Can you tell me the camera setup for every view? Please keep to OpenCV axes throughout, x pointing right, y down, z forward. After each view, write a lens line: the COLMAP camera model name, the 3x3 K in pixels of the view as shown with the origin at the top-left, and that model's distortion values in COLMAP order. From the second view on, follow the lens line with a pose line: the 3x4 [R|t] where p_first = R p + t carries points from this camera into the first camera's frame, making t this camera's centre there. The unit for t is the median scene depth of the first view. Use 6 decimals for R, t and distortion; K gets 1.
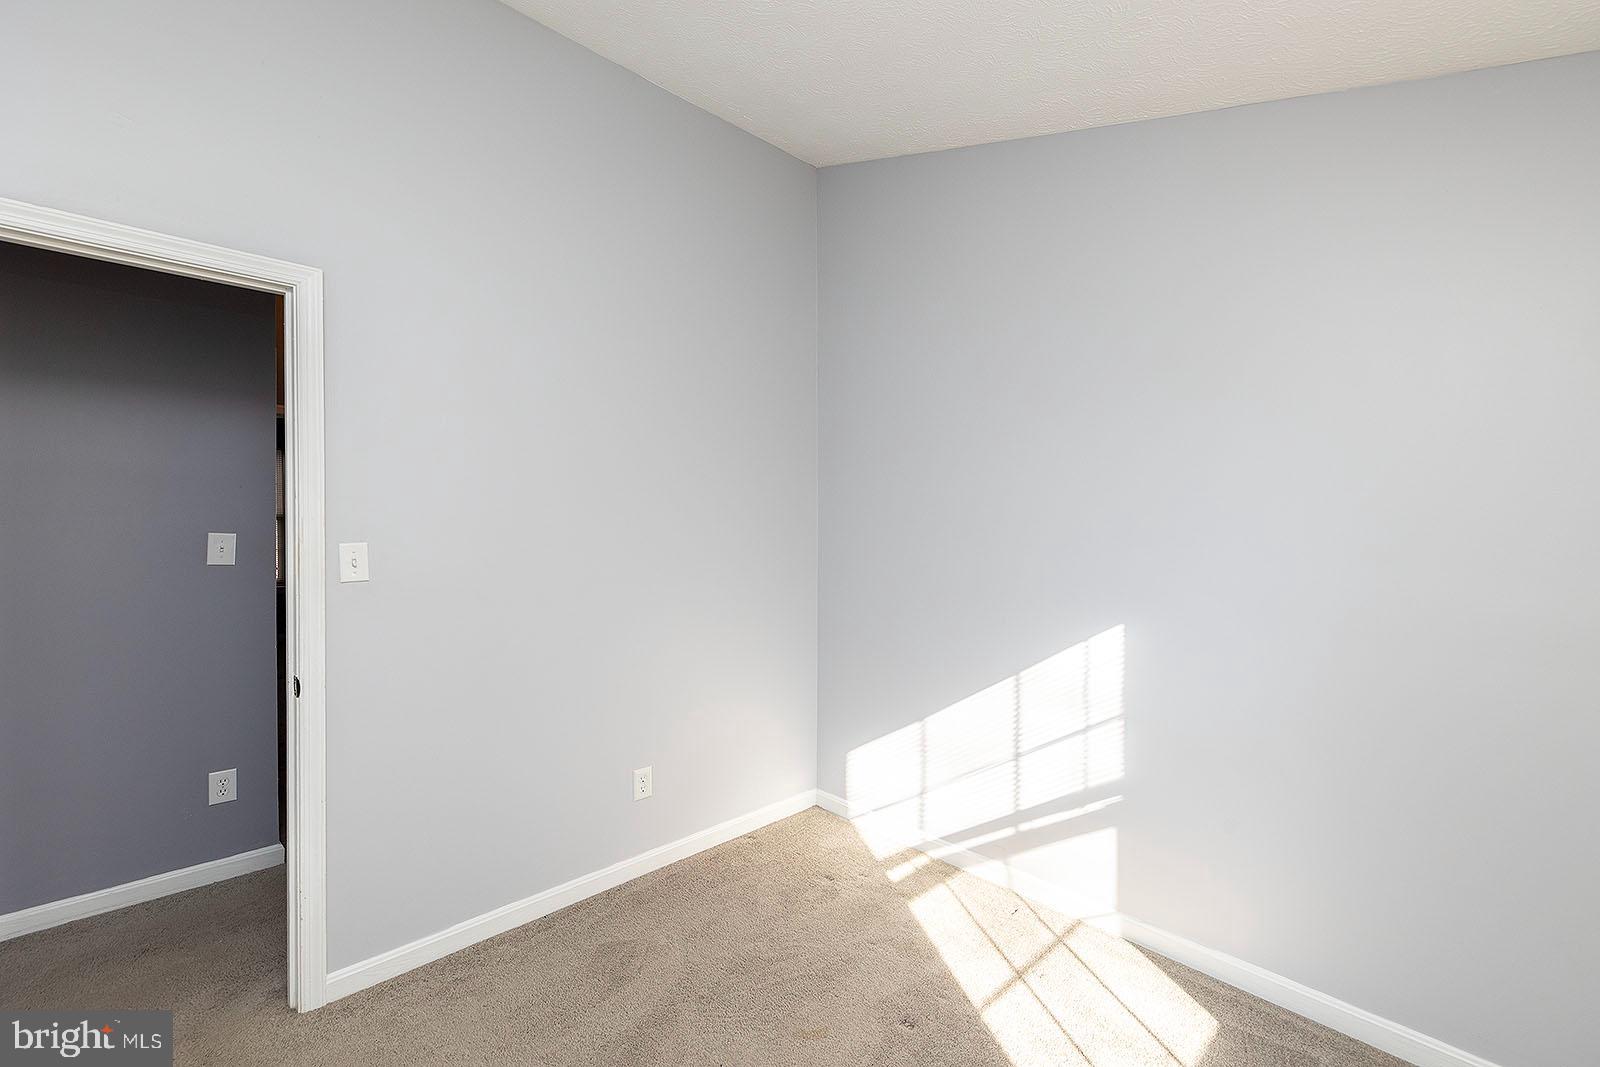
lens RADIAL K [[683.9, 0, 806.0], [0, 683.9, 525.8], [0, 0, 1]] dist [0.005365, -0.000458]
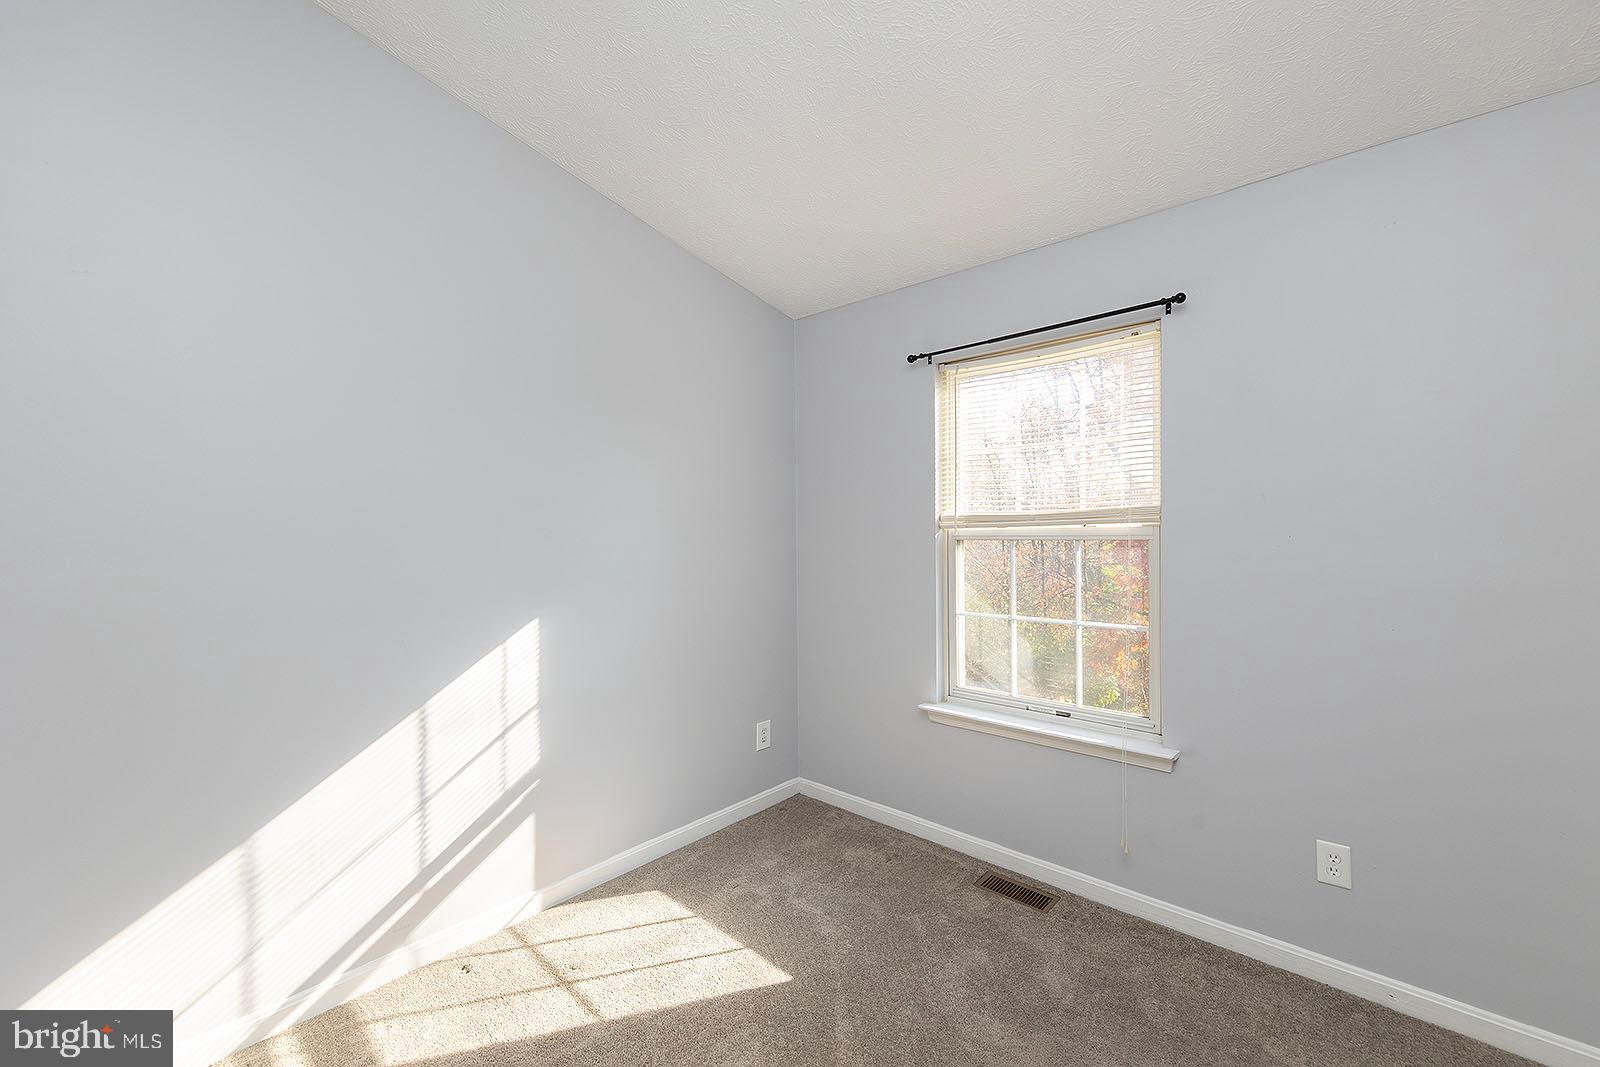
lens RADIAL K [[683.9, 0, 806.0], [0, 683.9, 525.8], [0, 0, 1]] dist [0.005365, -0.000458]
pose [[-0.061728, -0.012687, 0.998012, -0.573868], [0.033567, 0.999327, 0.014780, -0.003679], [-0.997528, 0.034413, -0.061261, 0.578776]]
